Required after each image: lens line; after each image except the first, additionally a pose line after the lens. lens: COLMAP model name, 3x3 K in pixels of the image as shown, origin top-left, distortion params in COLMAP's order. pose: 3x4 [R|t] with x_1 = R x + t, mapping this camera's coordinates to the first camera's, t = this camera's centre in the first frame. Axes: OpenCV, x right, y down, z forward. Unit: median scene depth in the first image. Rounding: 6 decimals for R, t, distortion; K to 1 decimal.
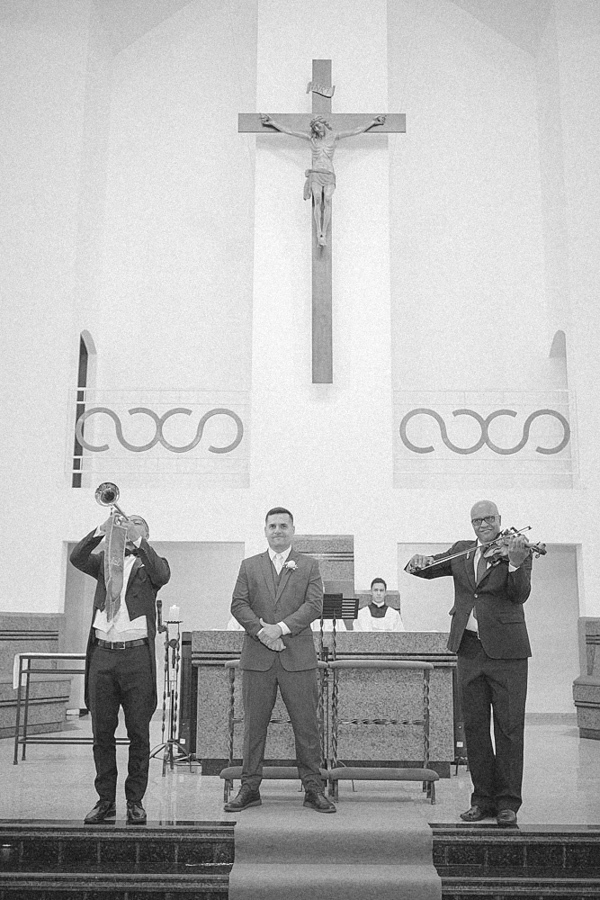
lens RADIAL K [[938.4, 0, 301.5], [0, 938.4, 458.5], [0, 0, 1]] dist [-0.018705, 0.000000]
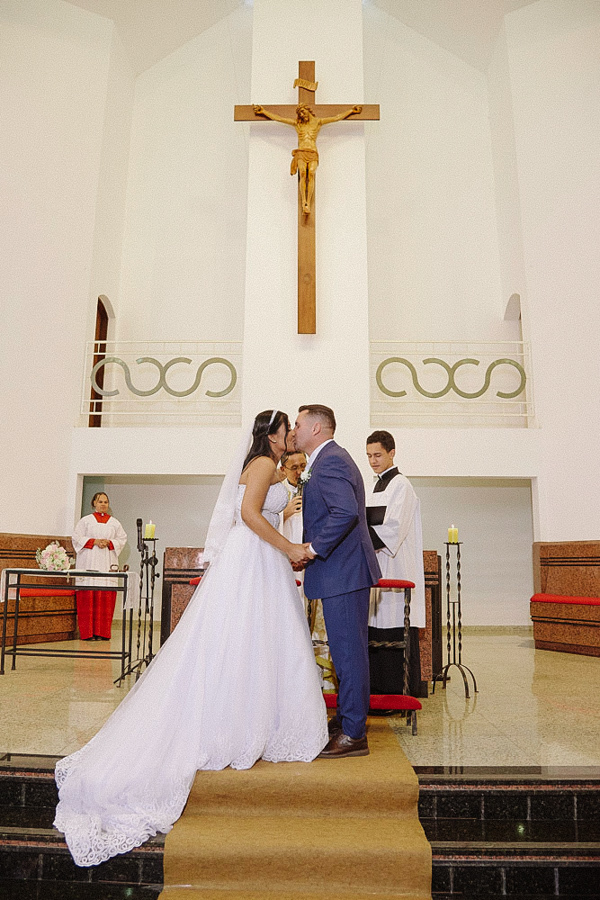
lens RADIAL K [[644.9, 0, 288.6], [0, 644.9, 465.7], [0, 0, 1]] dist [-0.094230, 0.008374]
pose [[0.999700, 0.000960, -0.024465, 0.019217], [-0.000164, 0.999472, 0.032499, 0.051480], [0.024483, -0.032485, 0.999172, 0.225674]]
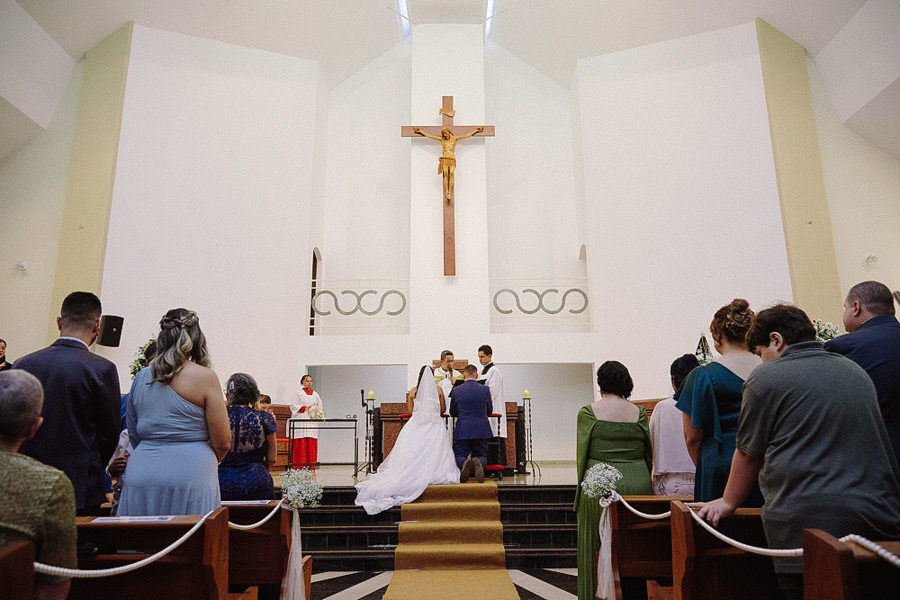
lens RADIAL K [[644.9, 0, 447.8], [0, 644.9, 309.2], [0, 0, 1]] dist [-0.094230, 0.008374]
pose [[0.999933, -0.011090, 0.003275, 0.013806], [0.011178, 0.999541, -0.028167, 0.018725], [-0.002961, 0.028201, 0.999598, -0.227260]]
